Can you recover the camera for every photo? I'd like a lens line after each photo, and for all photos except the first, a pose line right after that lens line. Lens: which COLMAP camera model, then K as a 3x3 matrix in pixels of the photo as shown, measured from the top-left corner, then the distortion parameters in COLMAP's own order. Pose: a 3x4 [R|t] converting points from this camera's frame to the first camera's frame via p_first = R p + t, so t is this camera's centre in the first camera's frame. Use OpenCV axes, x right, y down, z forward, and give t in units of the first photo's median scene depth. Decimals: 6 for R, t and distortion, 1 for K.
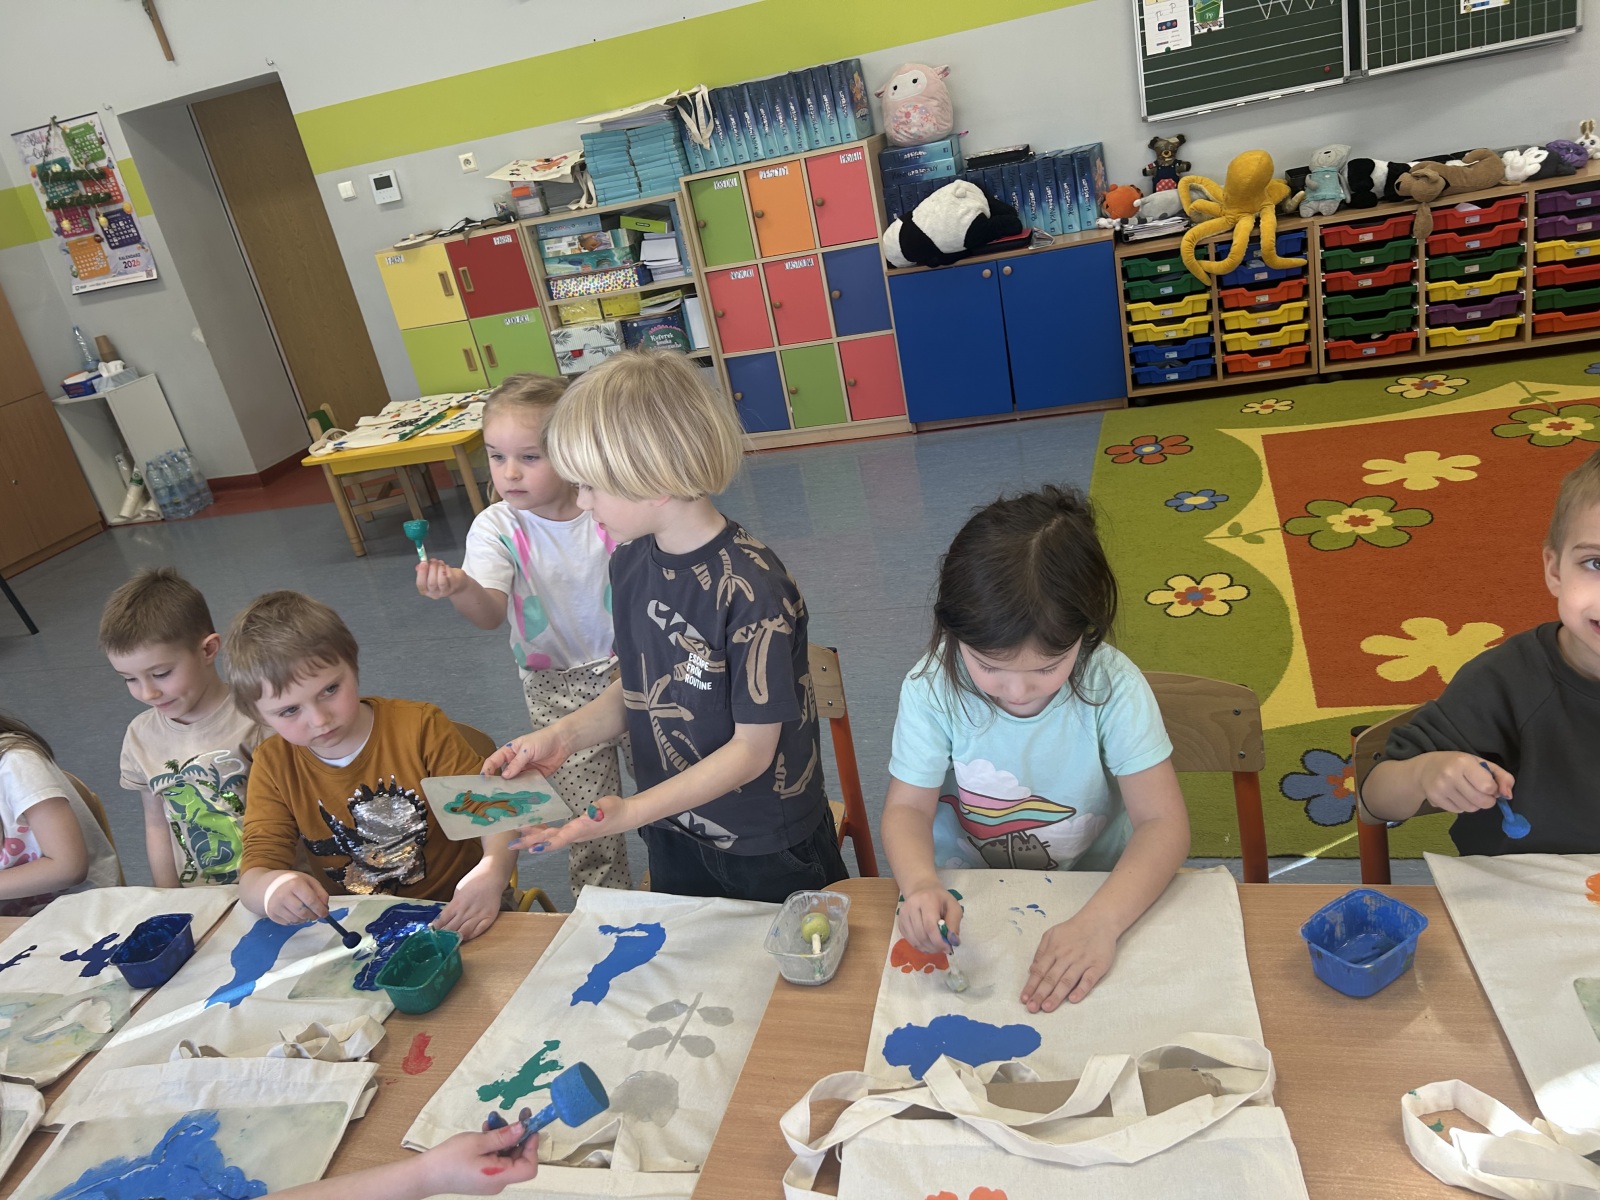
lens RADIAL K [[1206.6, 0, 798.5], [0, 1206.6, 597.9], [0, 0, 1]] dist [0.057547, -0.064609]
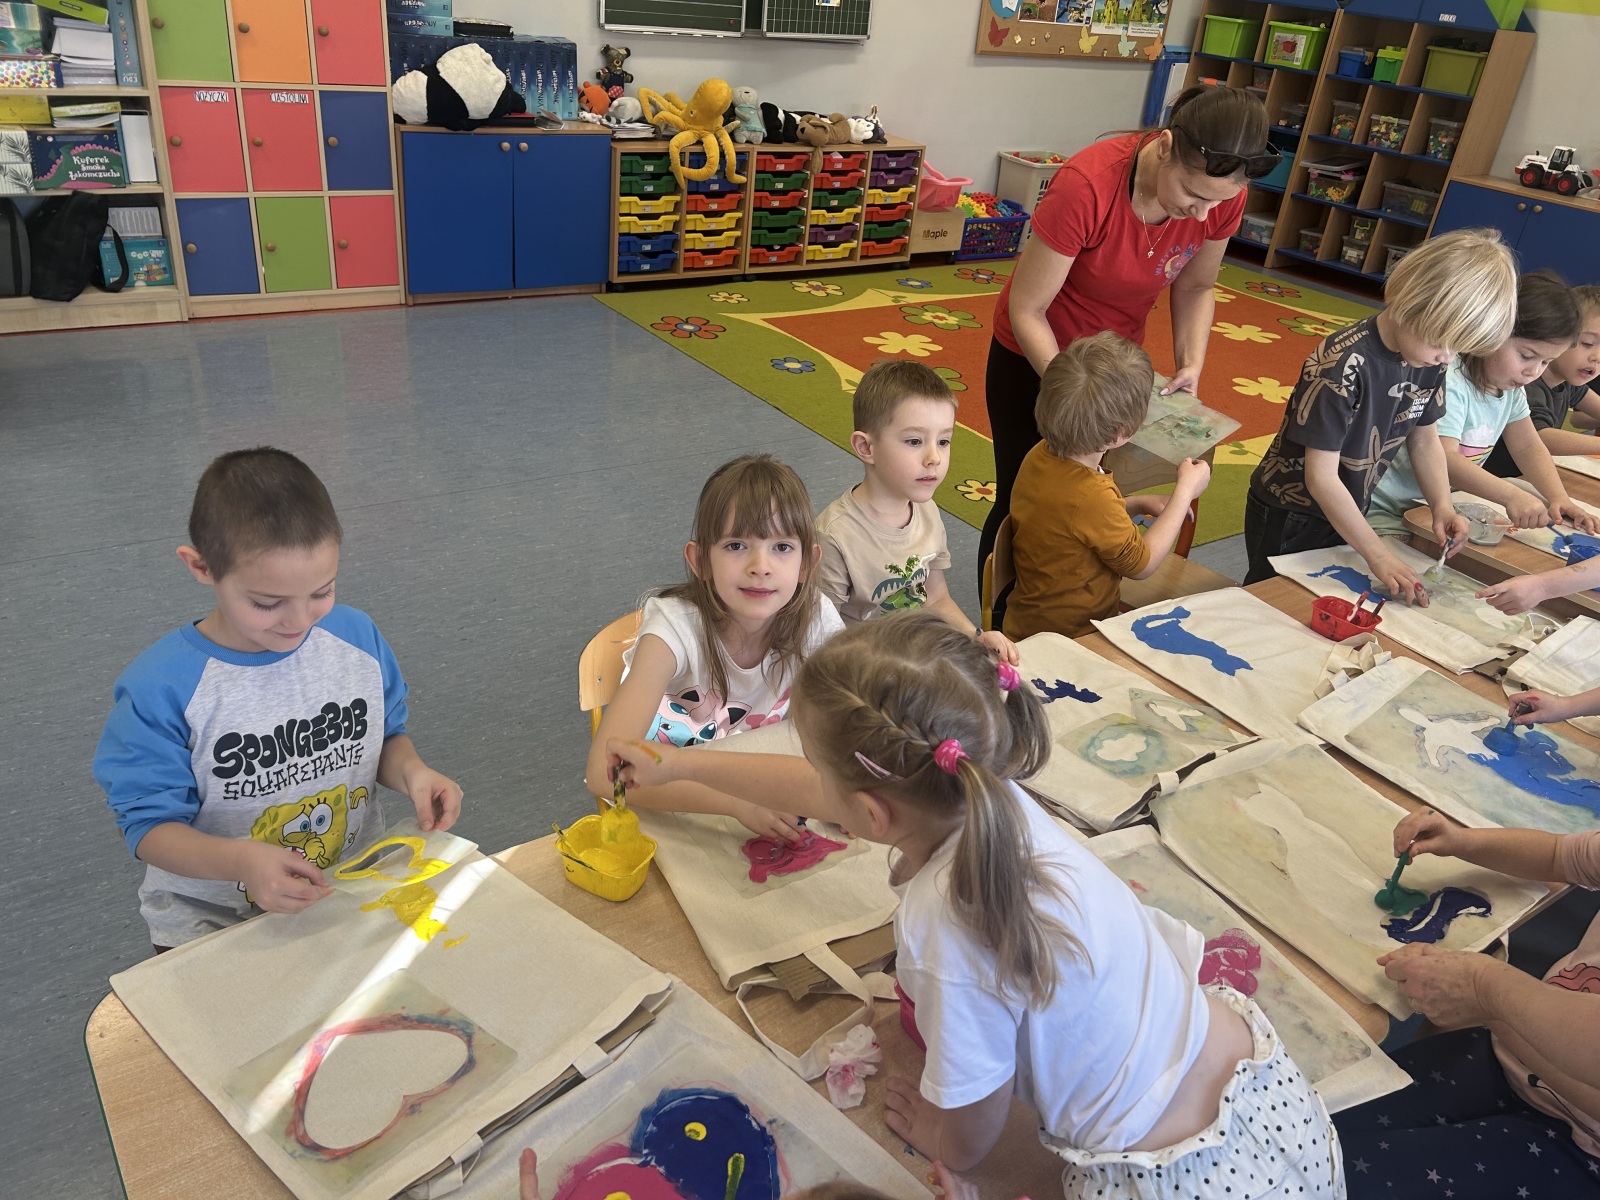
lens RADIAL K [[1206.6, 0, 804.4], [0, 1206.6, 607.5], [0, 0, 1]] dist [0.057547, -0.064609]
pose [[0.588991, -0.142786, 0.795426, -0.571010], [0.097421, 0.989635, 0.105510, 0.030812], [-0.802246, 0.015347, 0.596796, 0.203512]]
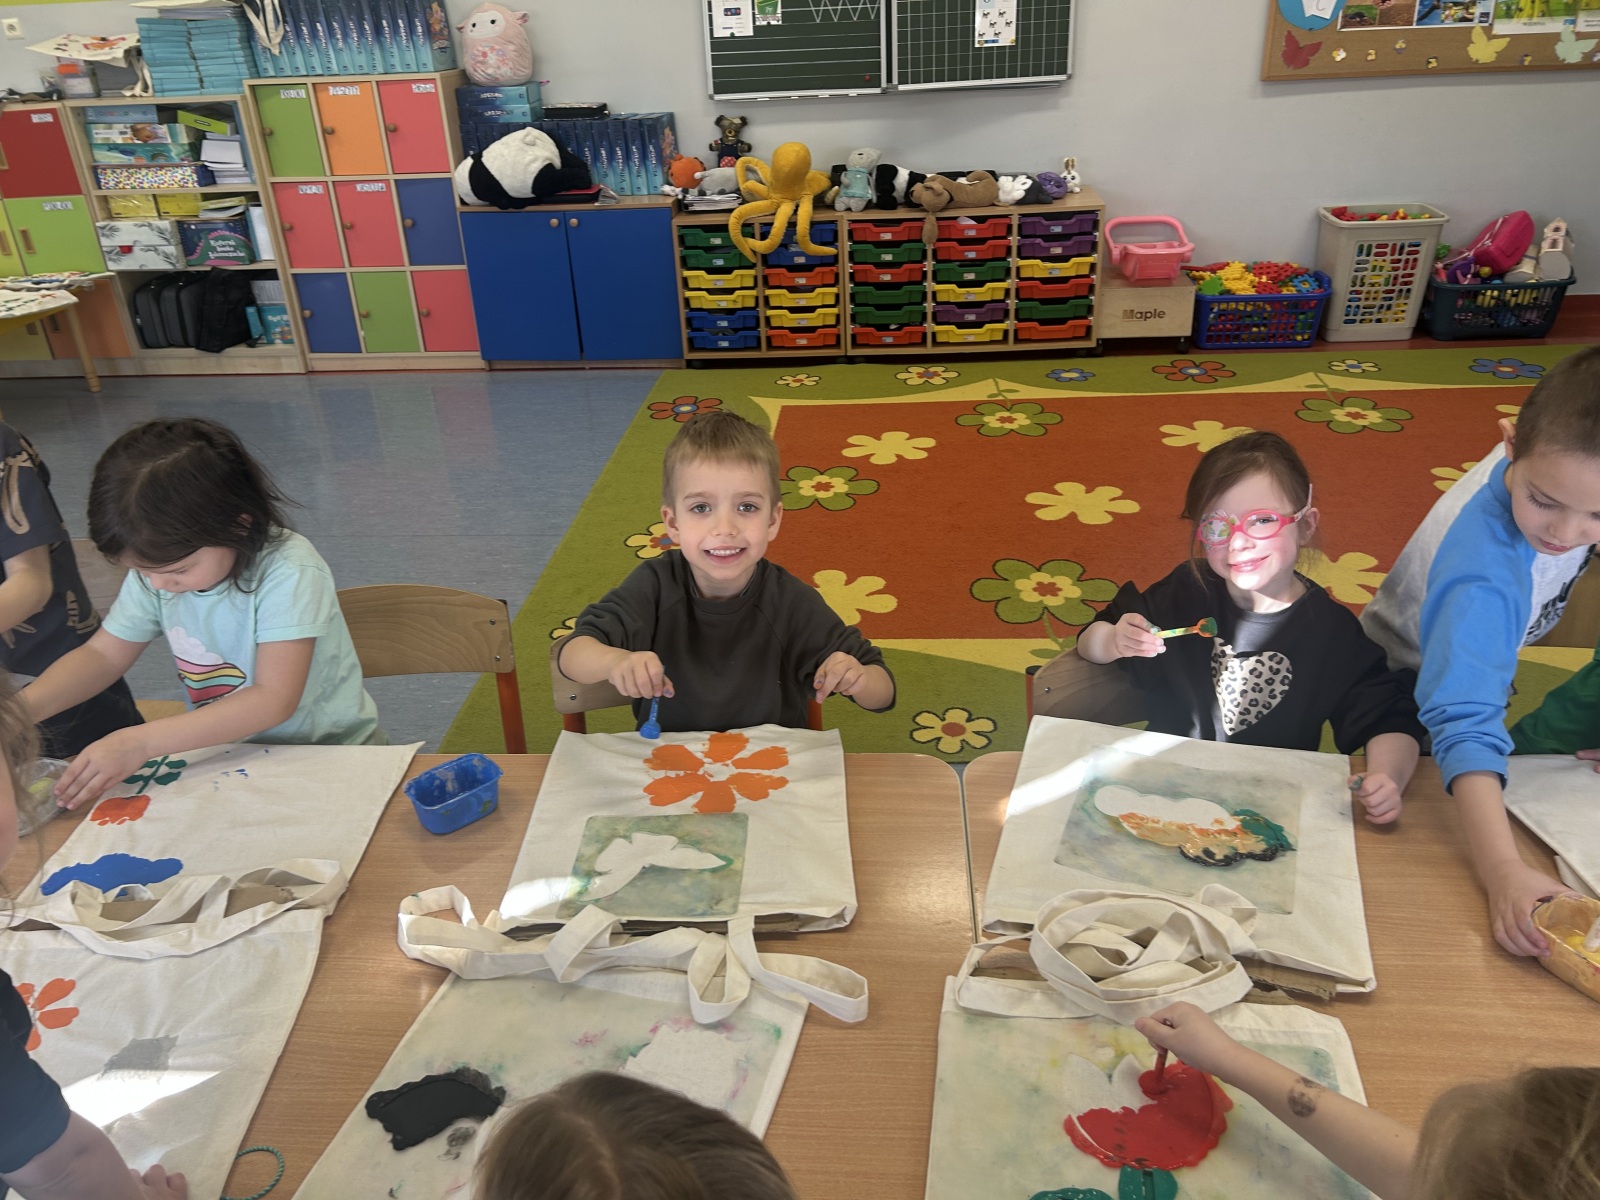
lens RADIAL K [[1206.6, 0, 792.6], [0, 1206.6, 602.7], [0, 0, 1]] dist [0.057547, -0.064609]
pose [[0.968709, 0.054423, 0.242161, 0.121017], [-0.065634, 0.997102, 0.038466, 0.003193], [-0.239366, -0.053157, 0.969473, -0.075170]]
